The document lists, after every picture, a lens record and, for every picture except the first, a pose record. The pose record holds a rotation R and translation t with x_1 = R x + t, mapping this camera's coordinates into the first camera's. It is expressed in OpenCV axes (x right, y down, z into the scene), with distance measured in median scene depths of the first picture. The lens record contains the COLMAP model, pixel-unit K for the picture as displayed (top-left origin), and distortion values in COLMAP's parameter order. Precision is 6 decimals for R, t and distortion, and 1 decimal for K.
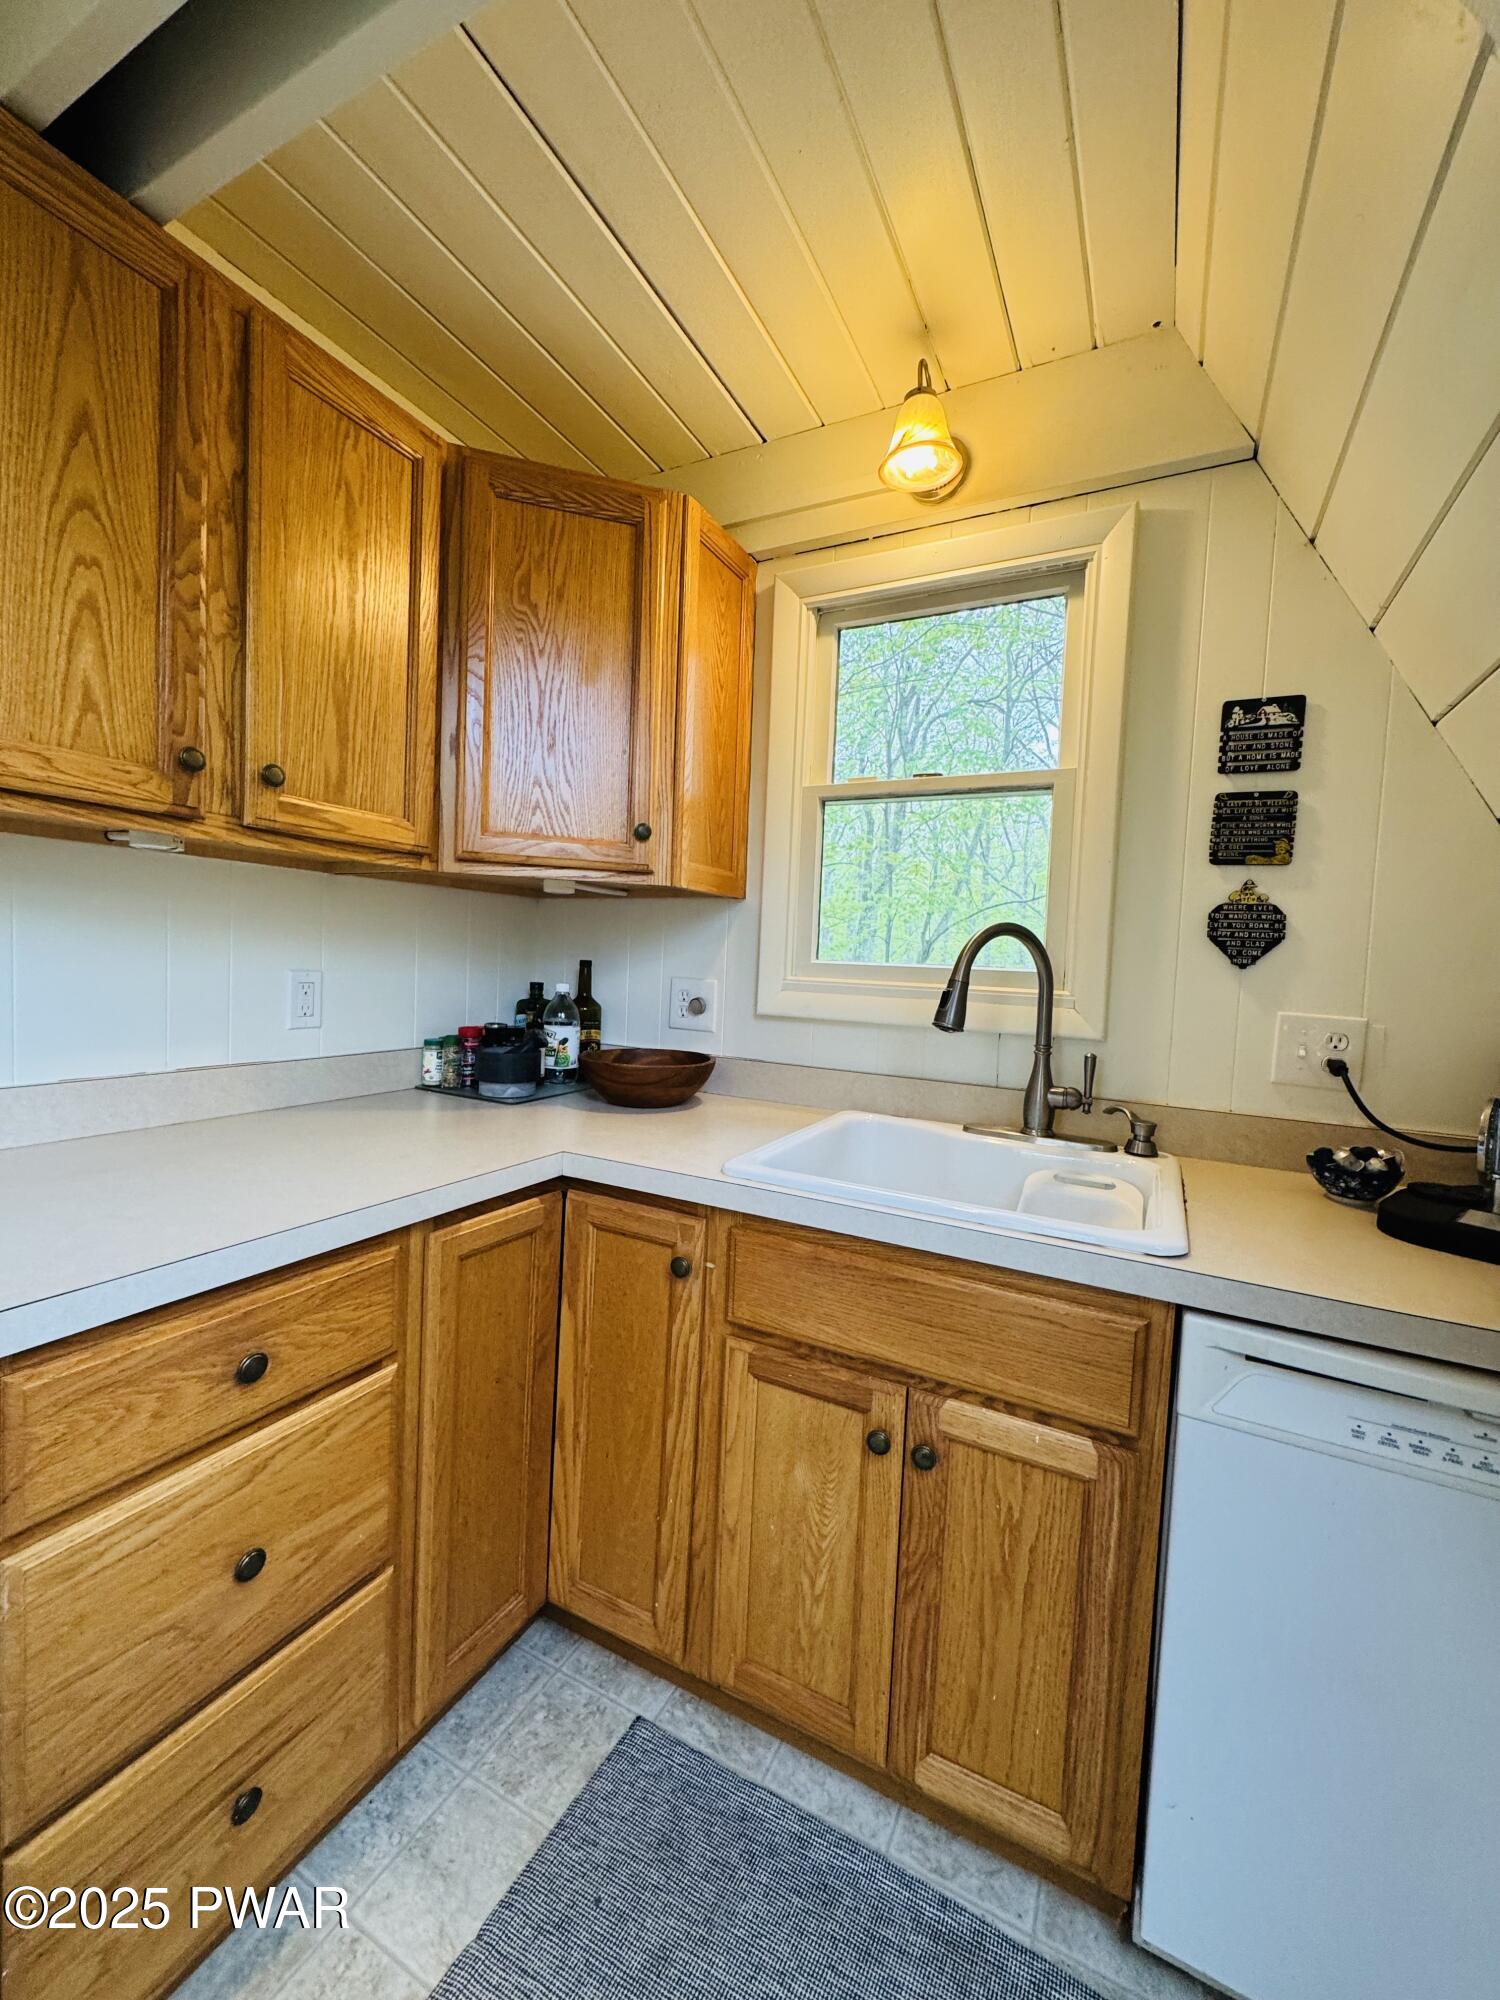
lens RADIAL K [[789.8, 0, 750.0], [0, 789.8, 1000.0], [0, 0, 1]] dist [-0.003950, 0.000324]
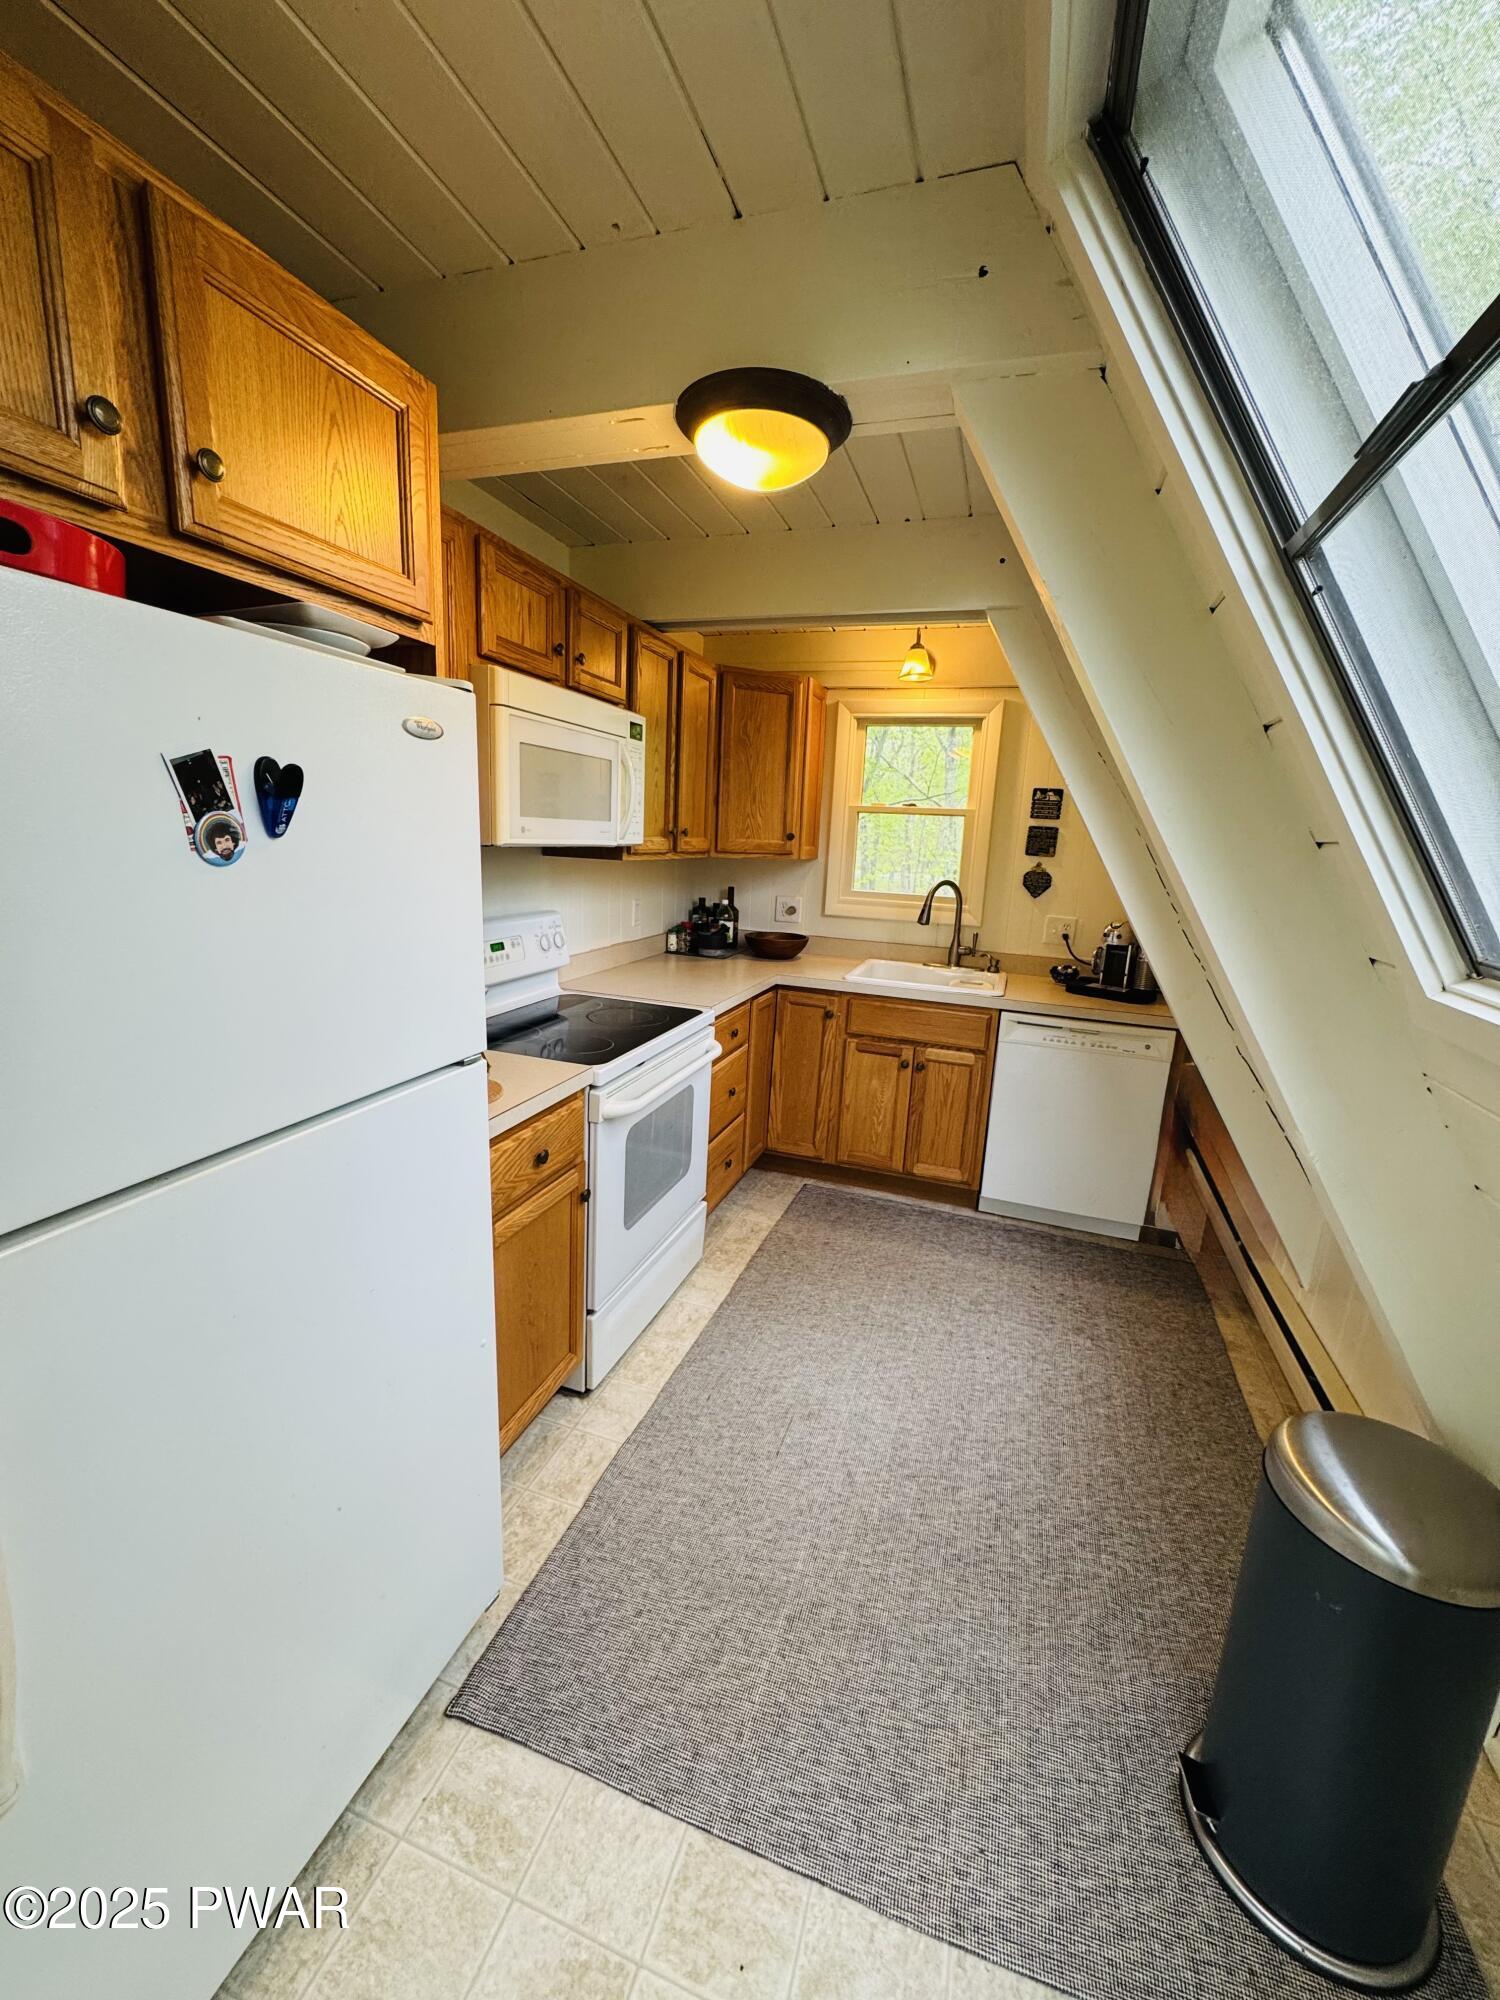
lens RADIAL K [[797.0, 0, 750.0], [0, 797.0, 1000.0], [0, 0, 1]] dist [-0.002459, 0.000178]
pose [[0.989217, -0.025795, 0.144169, -0.668768], [0.002199, 0.986873, 0.161486, -0.135373], [-0.146442, -0.159428, 0.976288, -1.442711]]
